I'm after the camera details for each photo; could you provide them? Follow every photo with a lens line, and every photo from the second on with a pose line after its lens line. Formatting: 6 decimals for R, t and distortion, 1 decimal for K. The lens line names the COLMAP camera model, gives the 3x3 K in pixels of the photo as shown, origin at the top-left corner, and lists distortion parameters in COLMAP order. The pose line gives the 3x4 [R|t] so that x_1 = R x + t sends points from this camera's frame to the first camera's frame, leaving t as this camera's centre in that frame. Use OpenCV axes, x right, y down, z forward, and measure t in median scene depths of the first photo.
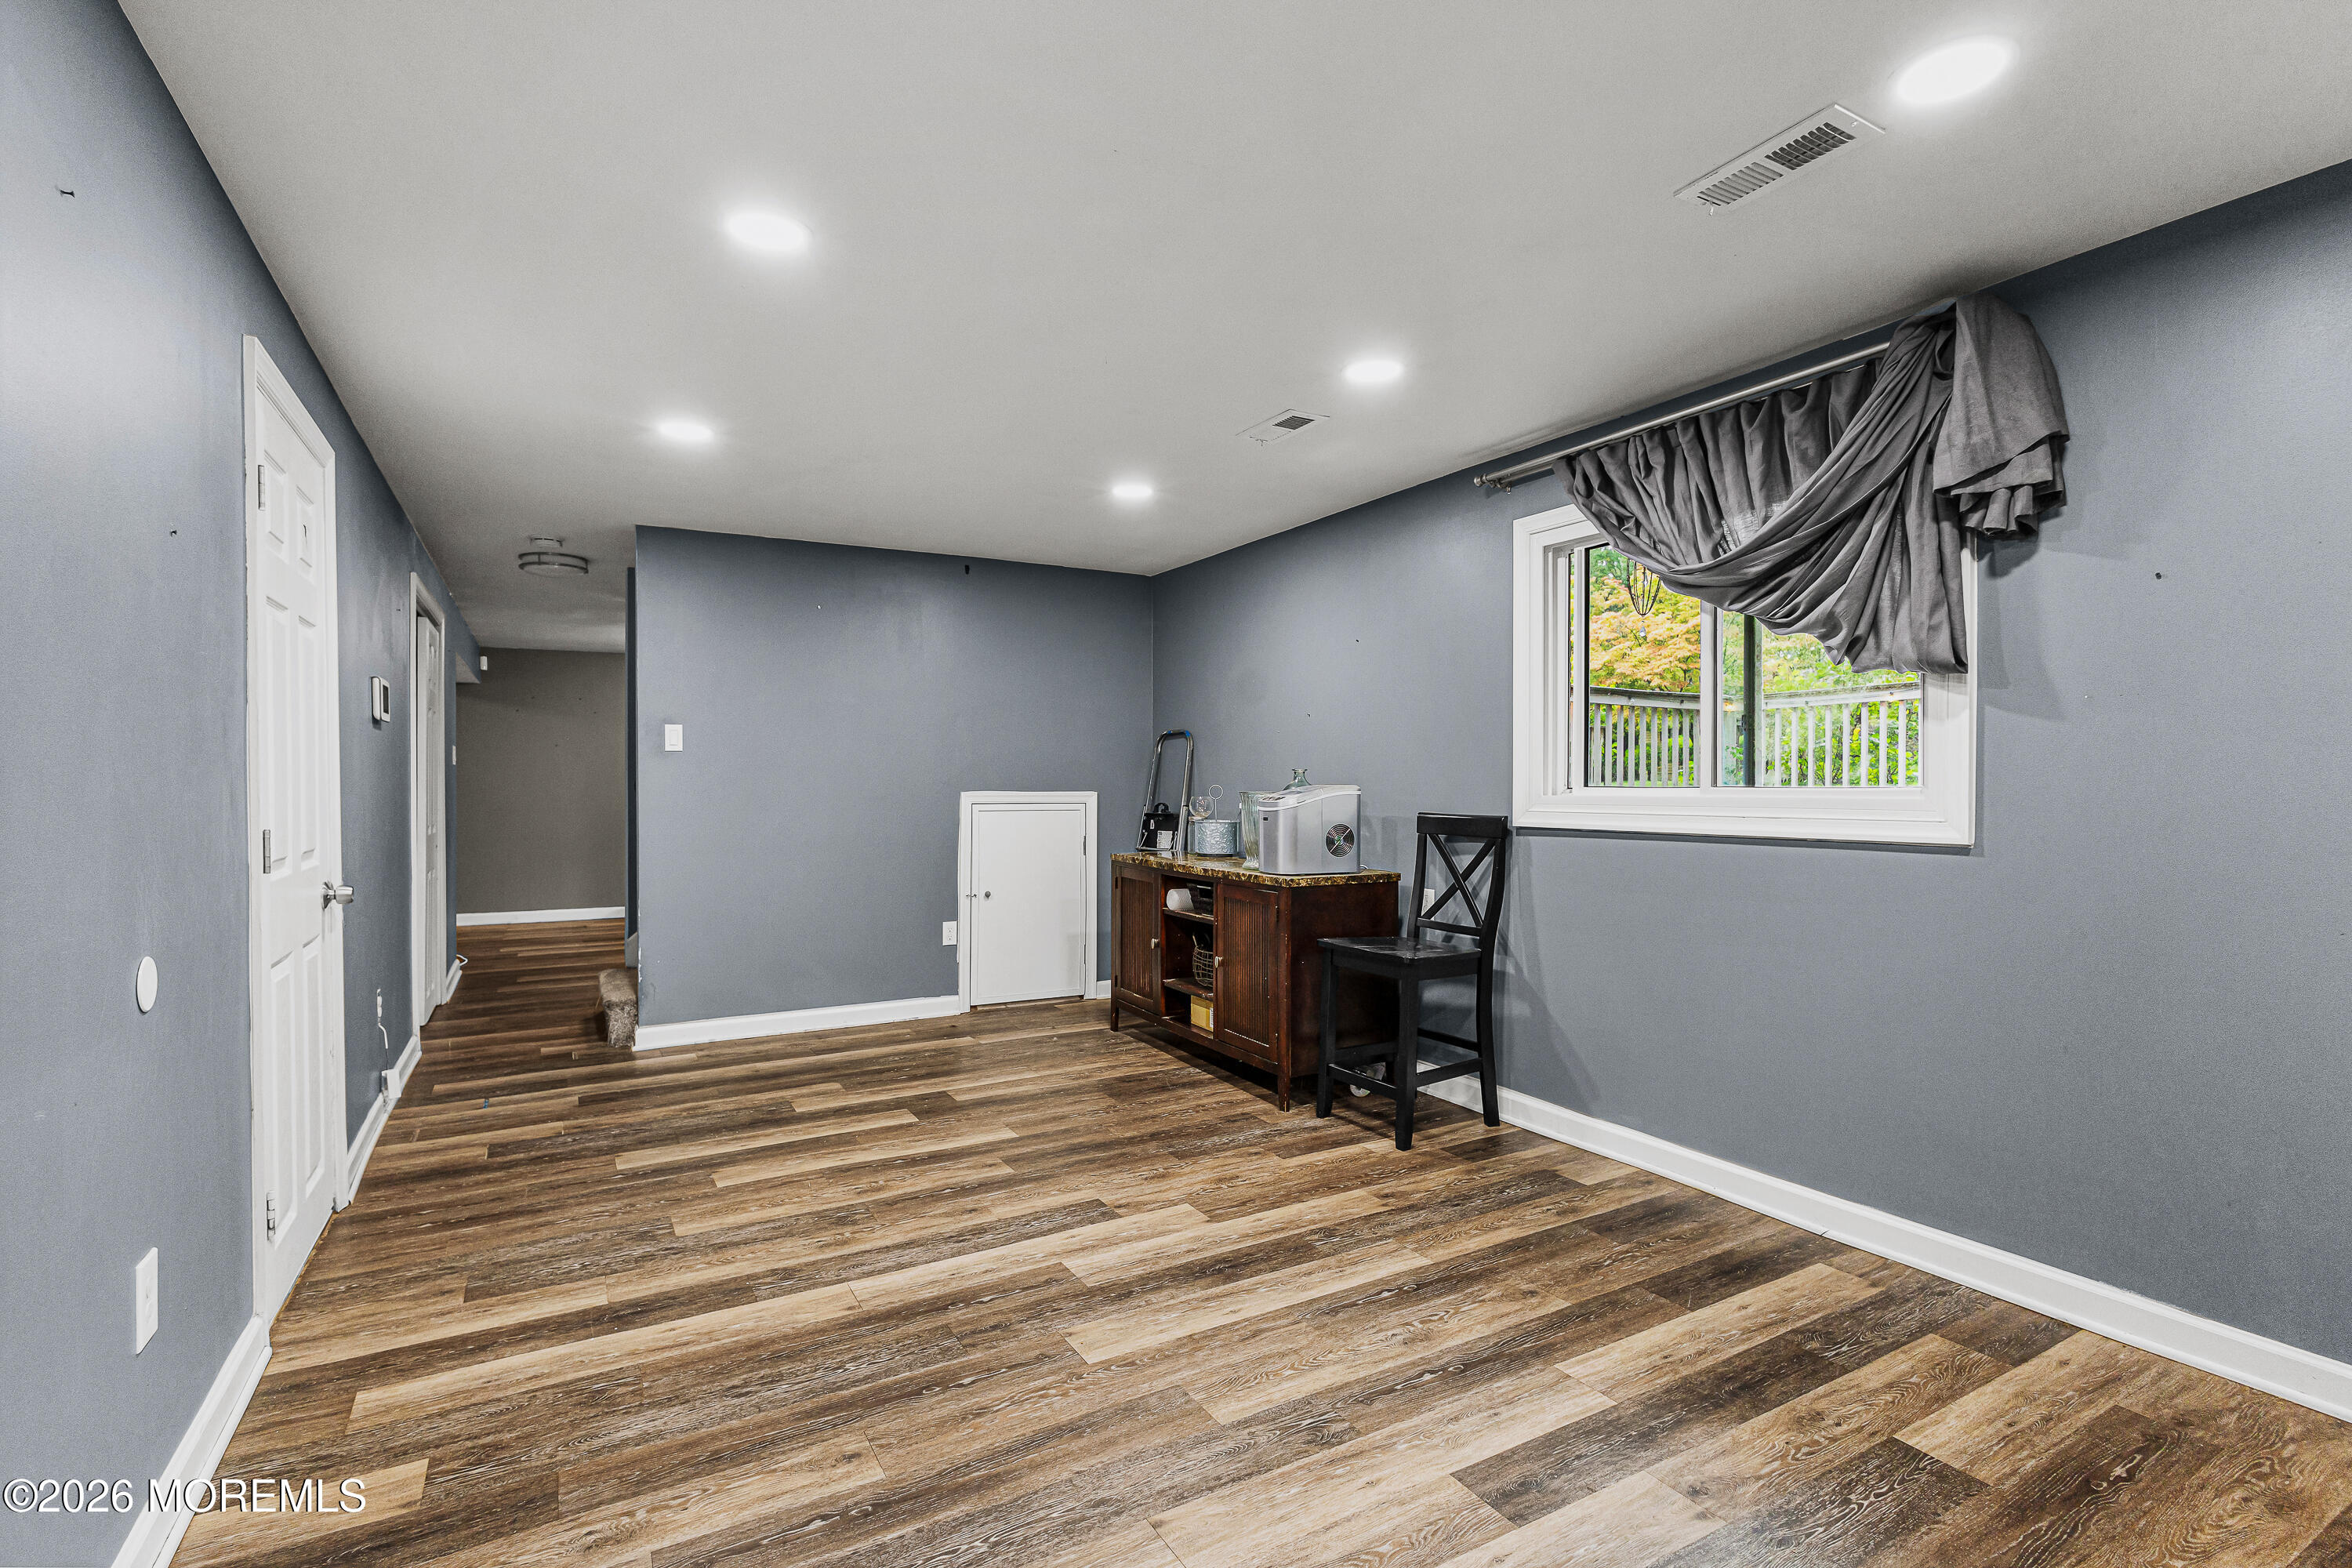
lens RADIAL K [[1108.5, 0, 1168.4], [0, 1108.5, 774.9], [0, 0, 1]] dist [-0.003190, 0.002953]
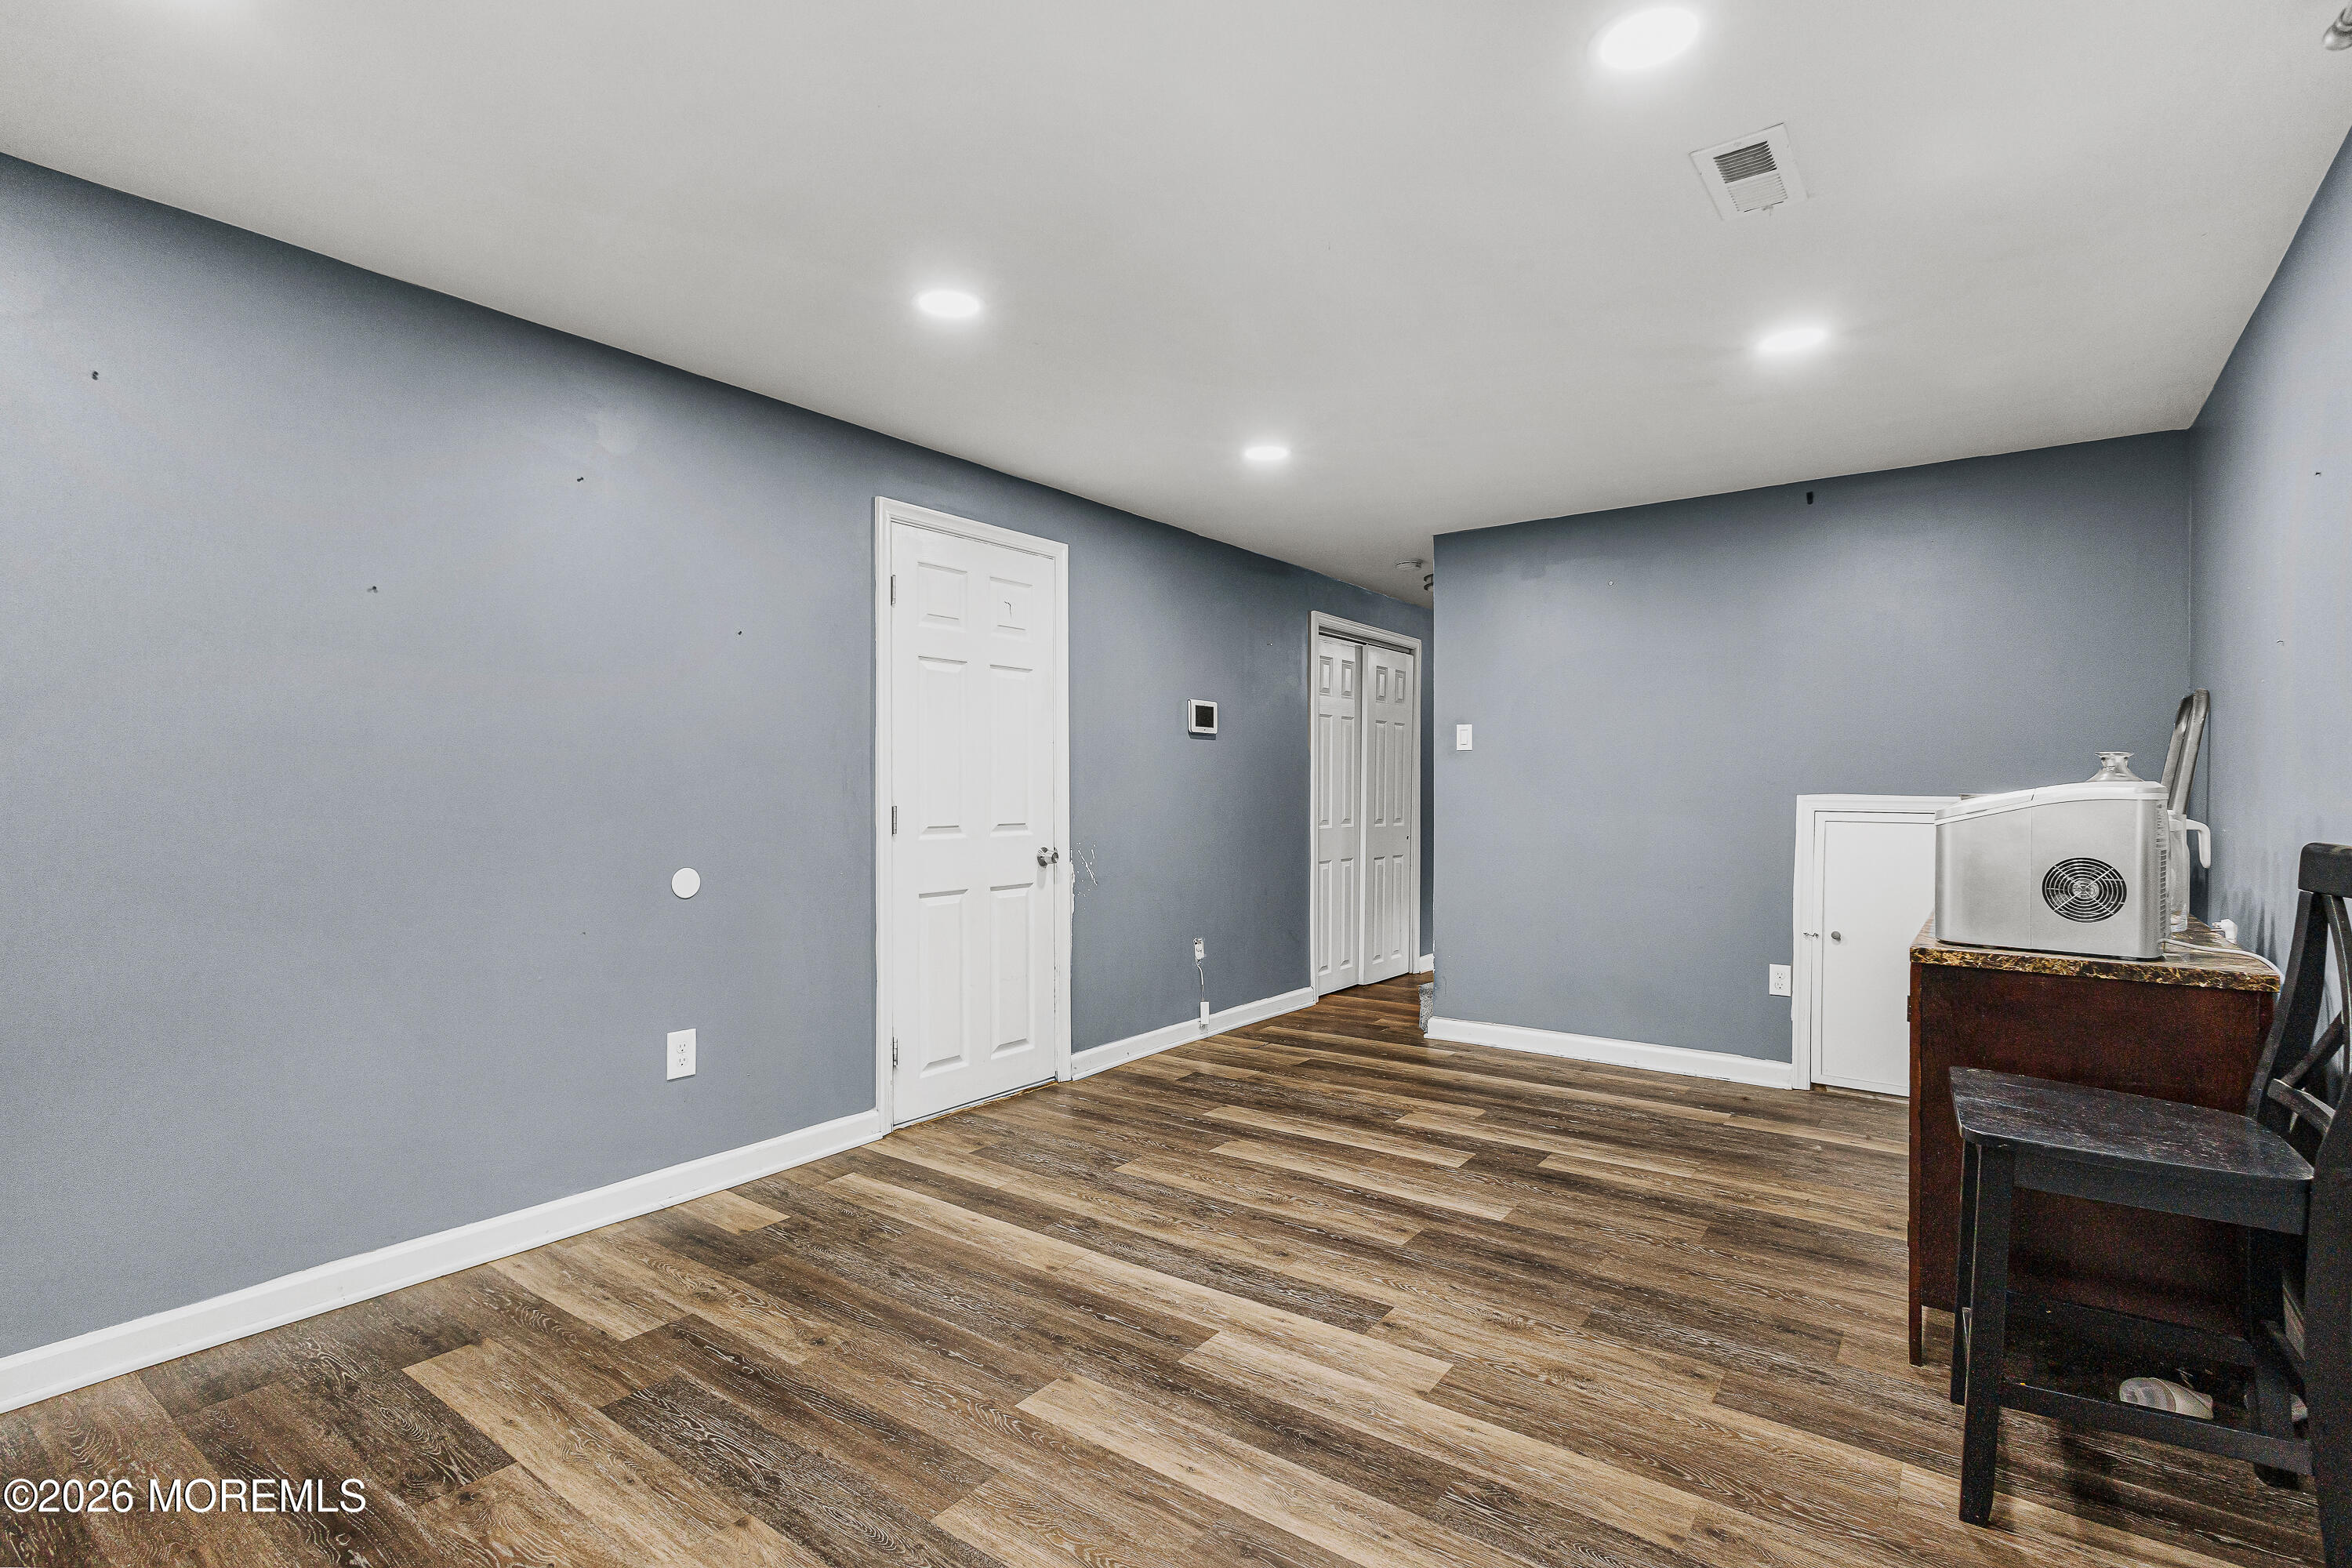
lens RADIAL K [[1108.5, 0, 1154.6], [0, 1108.5, 781.2], [0, 0, 1]] dist [-0.003190, 0.002953]
pose [[0.403028, -0.002074, -0.915186, 0.520471], [0.000478, 0.999998, -0.002055, 0.011168], [0.915188, 0.000391, 0.403028, 0.471722]]
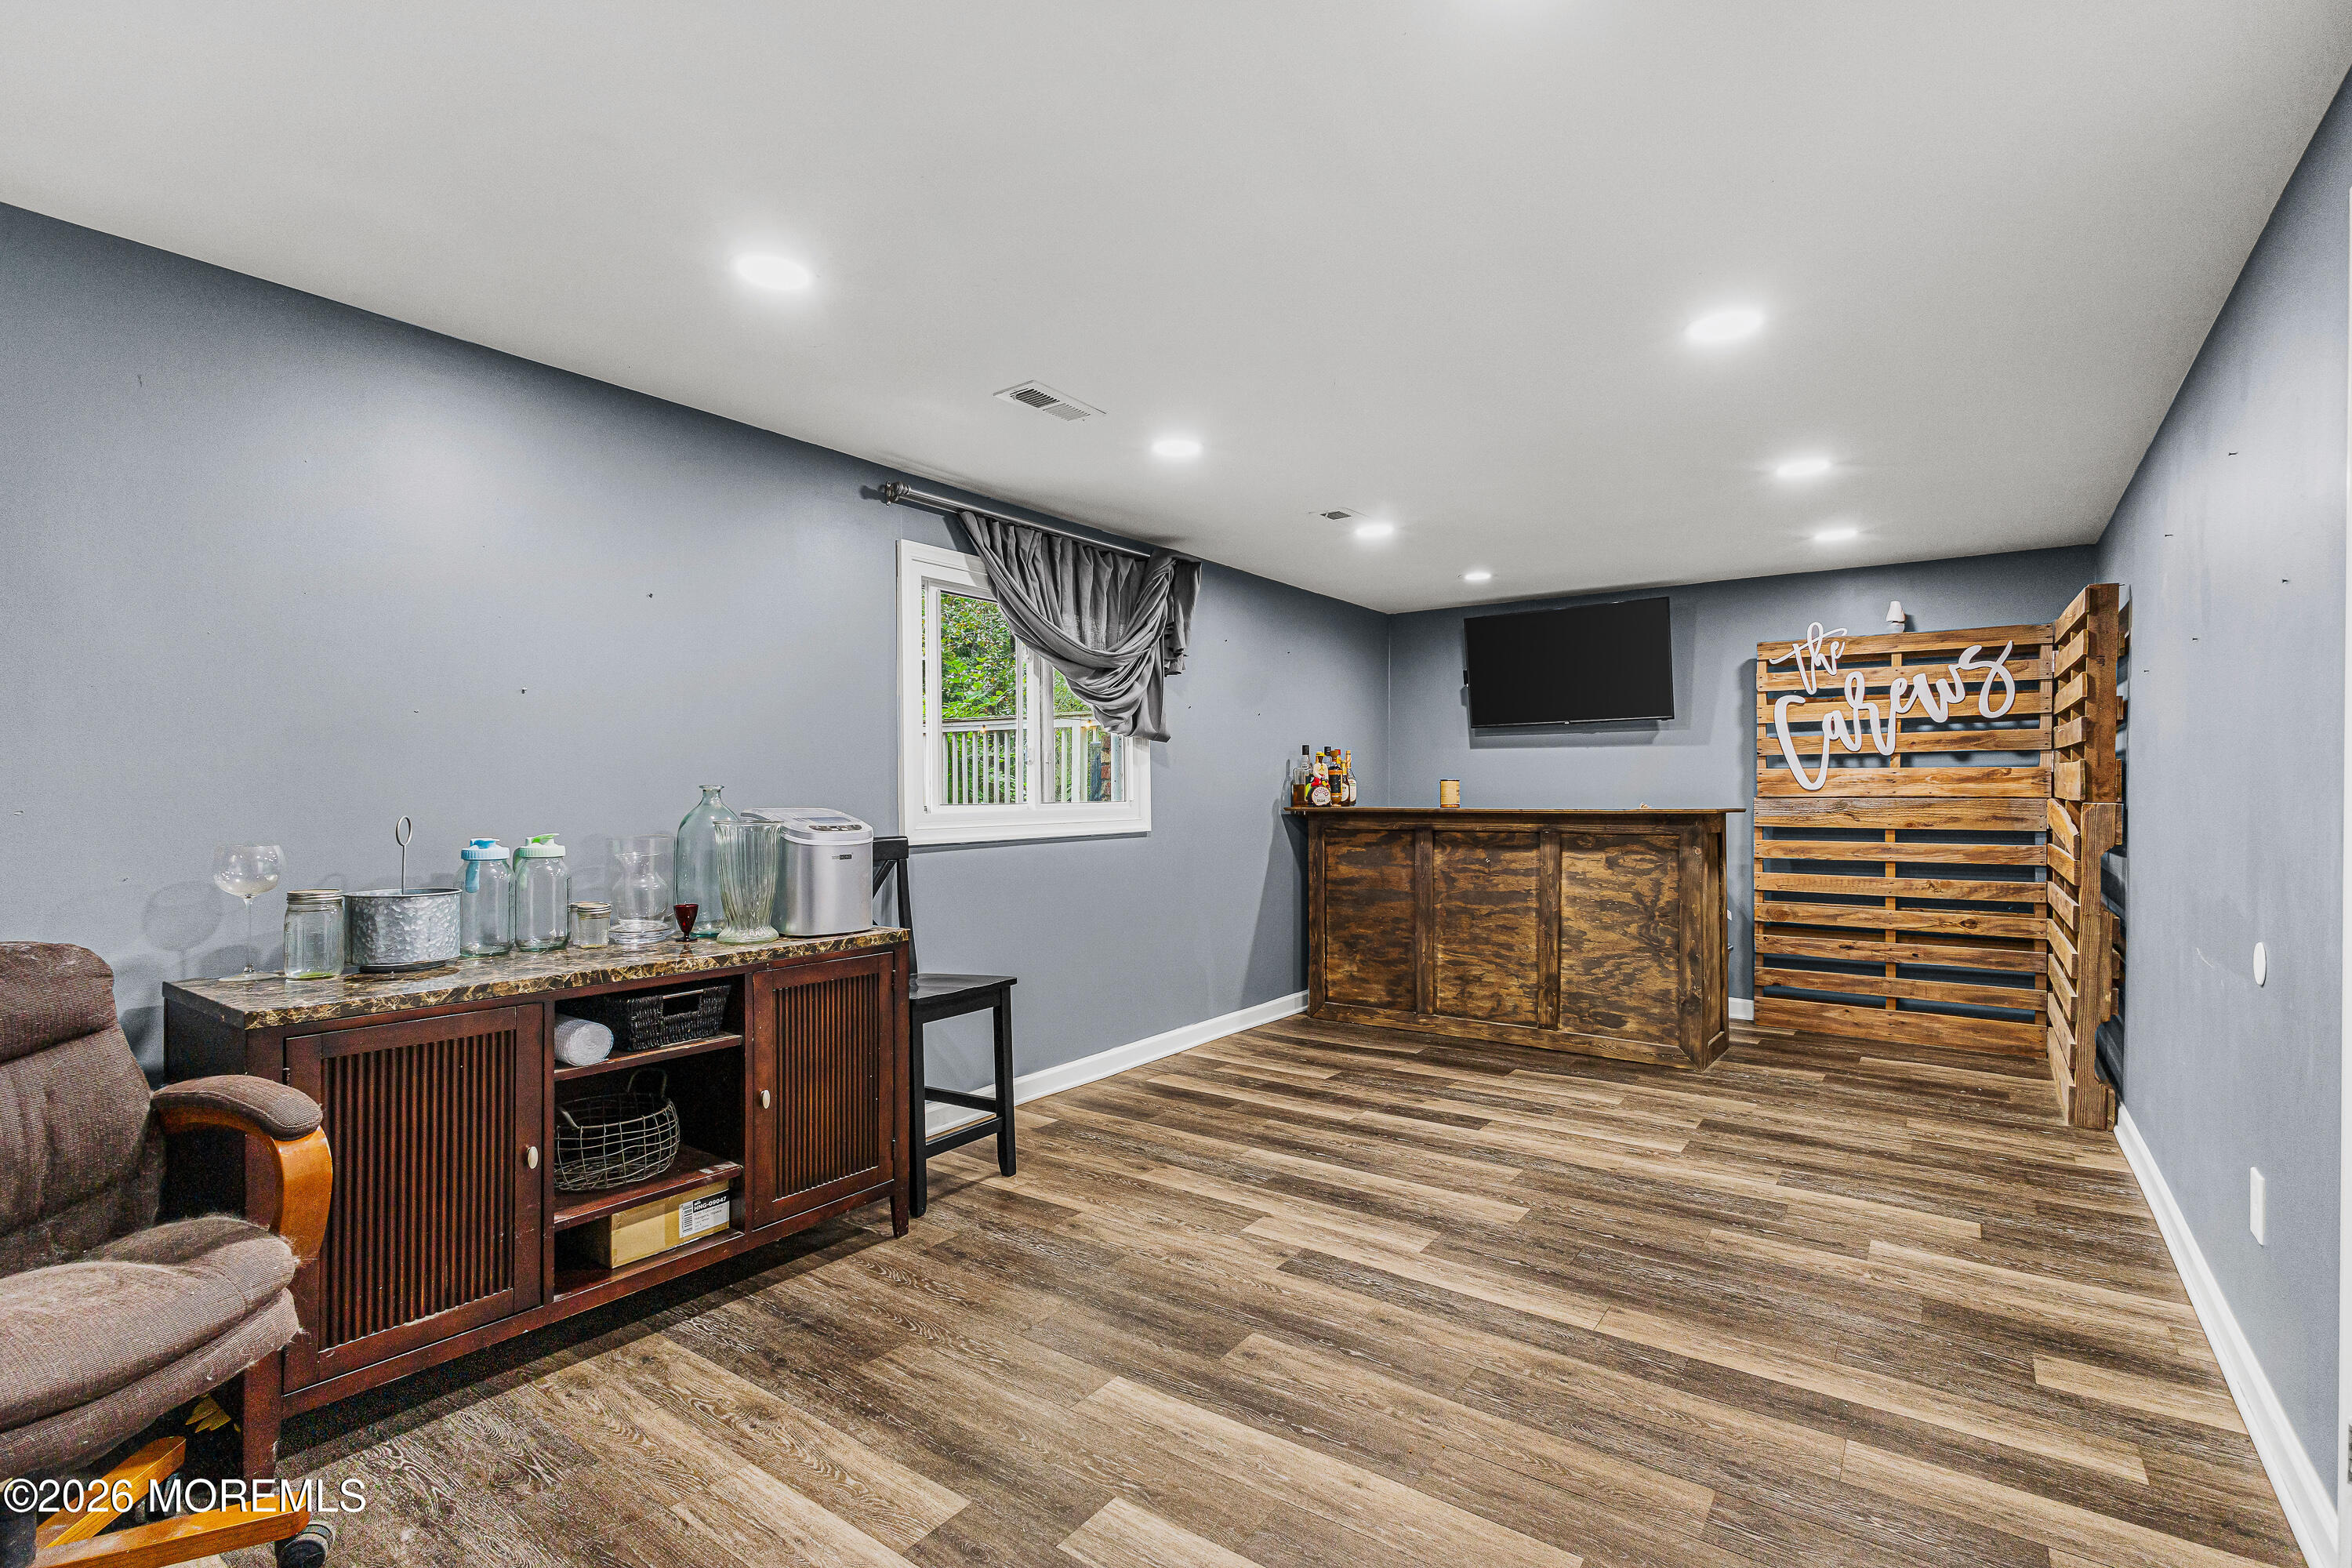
lens RADIAL K [[1108.5, 0, 1173.0], [0, 1108.5, 786.8], [0, 0, 1]] dist [-0.003190, 0.002953]
pose [[-0.430794, 0.004527, 0.902439, -0.745283], [-0.003133, 0.999974, -0.006512, -0.001000], [-0.902445, -0.005632, -0.430769, 1.302008]]
